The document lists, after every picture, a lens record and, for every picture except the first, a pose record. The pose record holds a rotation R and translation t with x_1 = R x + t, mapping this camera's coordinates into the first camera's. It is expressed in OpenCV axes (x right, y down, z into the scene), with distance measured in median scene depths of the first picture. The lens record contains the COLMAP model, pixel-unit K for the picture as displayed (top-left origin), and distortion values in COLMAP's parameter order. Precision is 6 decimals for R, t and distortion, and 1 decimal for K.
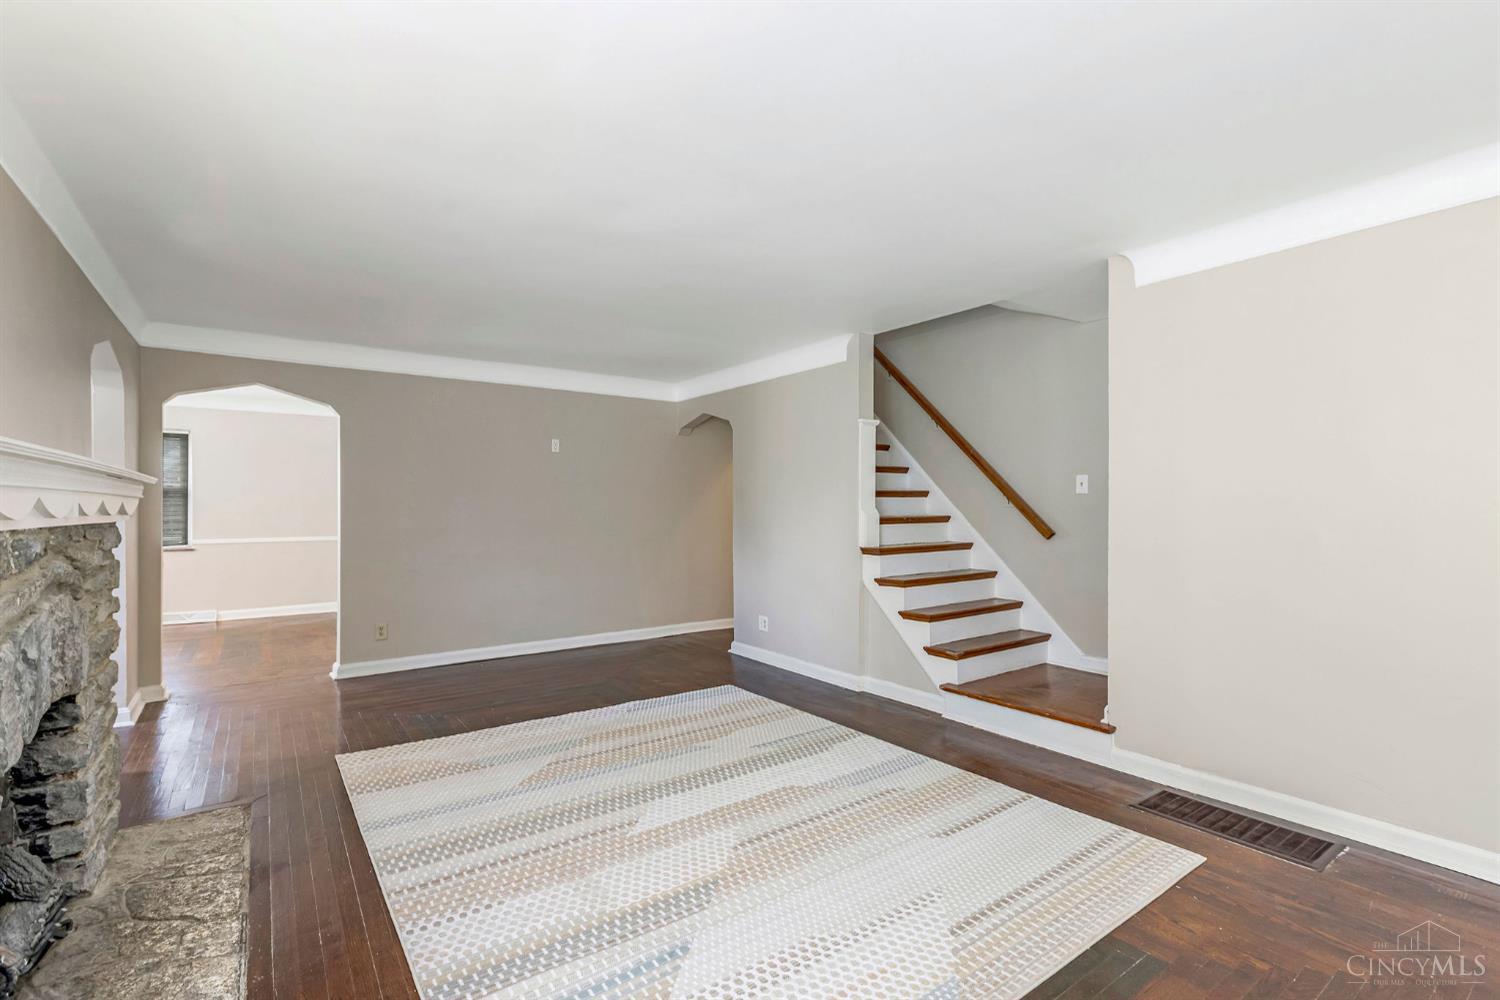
lens RADIAL K [[689.4, 0, 770.8], [0, 689.4, 521.3], [0, 0, 1]] dist [-0.003399, 0.000232]
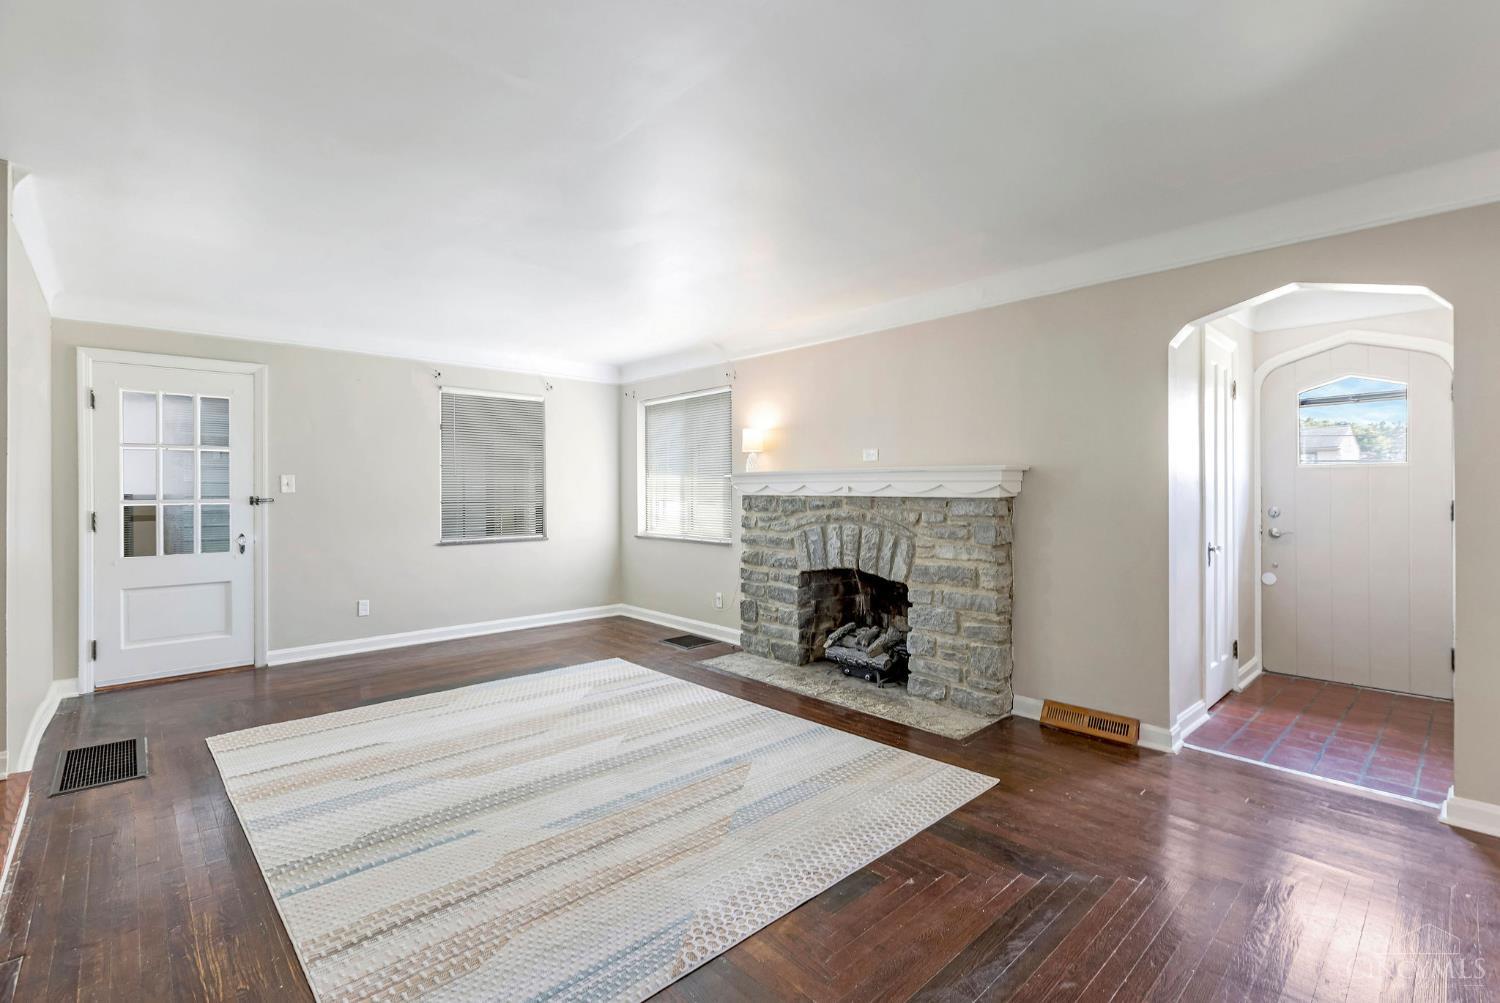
lens RADIAL K [[689.4, 0, 759.0], [0, 689.4, 496.5], [0, 0, 1]] dist [-0.003399, 0.000232]
pose [[-0.995261, 0.001341, -0.097230, -0.246111], [-0.001539, 0.999563, 0.029536, -0.032885], [0.097227, 0.029546, -0.994824, 1.727495]]
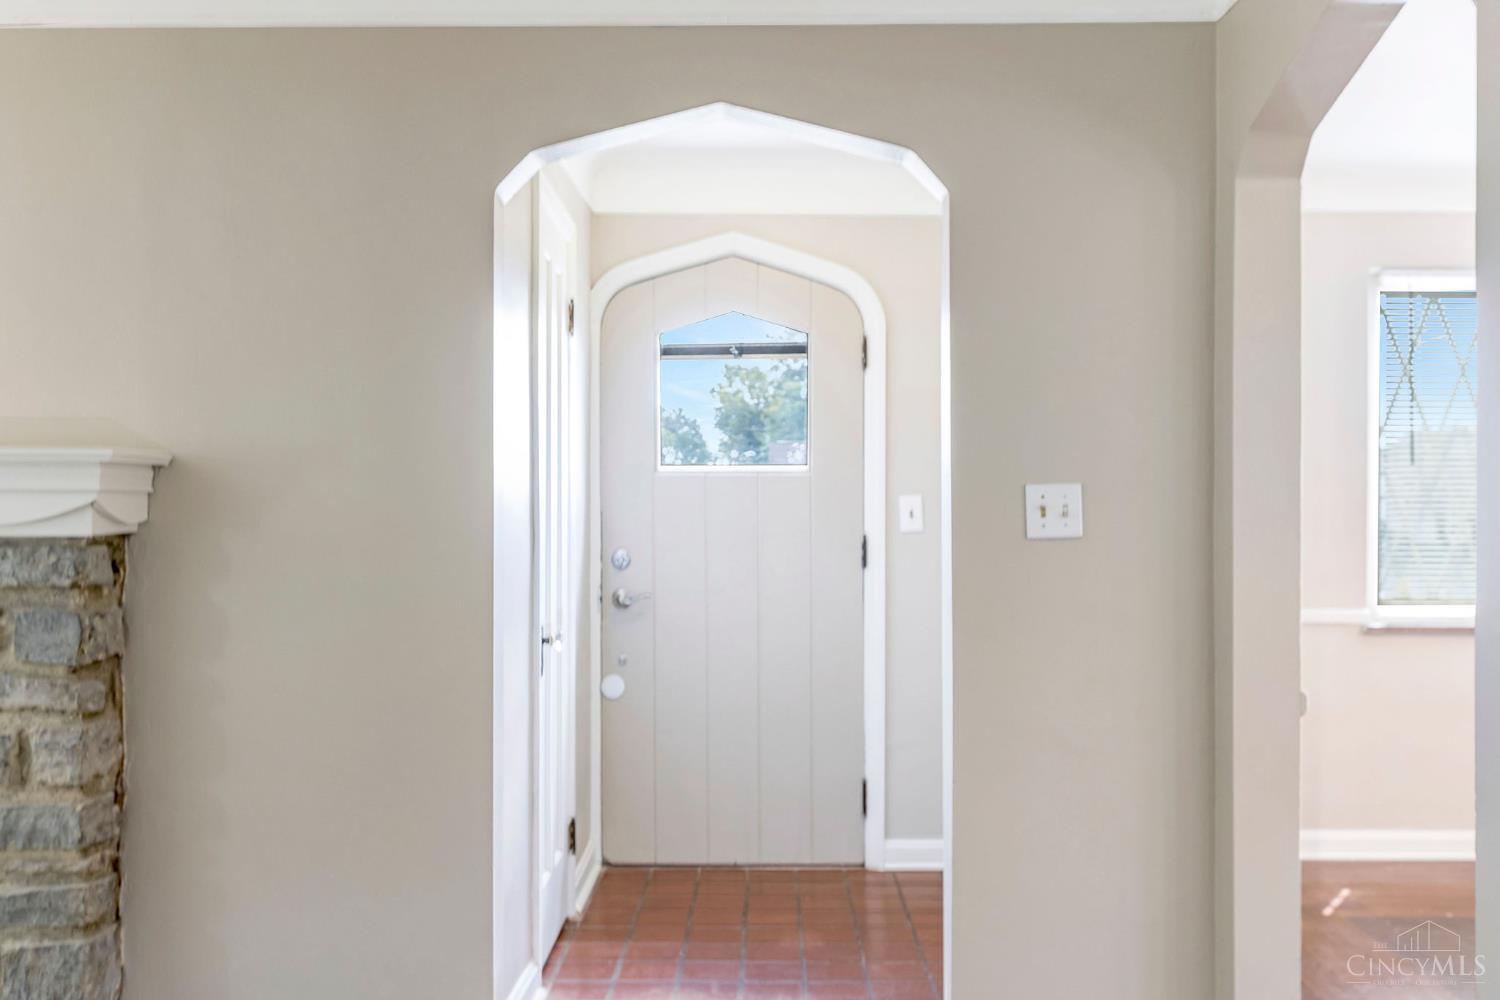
lens RADIAL K [[1484.2, 0, 814.3], [0, 1484.2, 501.0], [0, 0, 1]] dist [0.005608, 0.000000]
pose [[-0.609709, -0.009937, -0.792563, -0.293933], [-0.019047, 0.999816, 0.002117, -0.030657], [0.792396, 0.016387, -0.609786, 1.560517]]
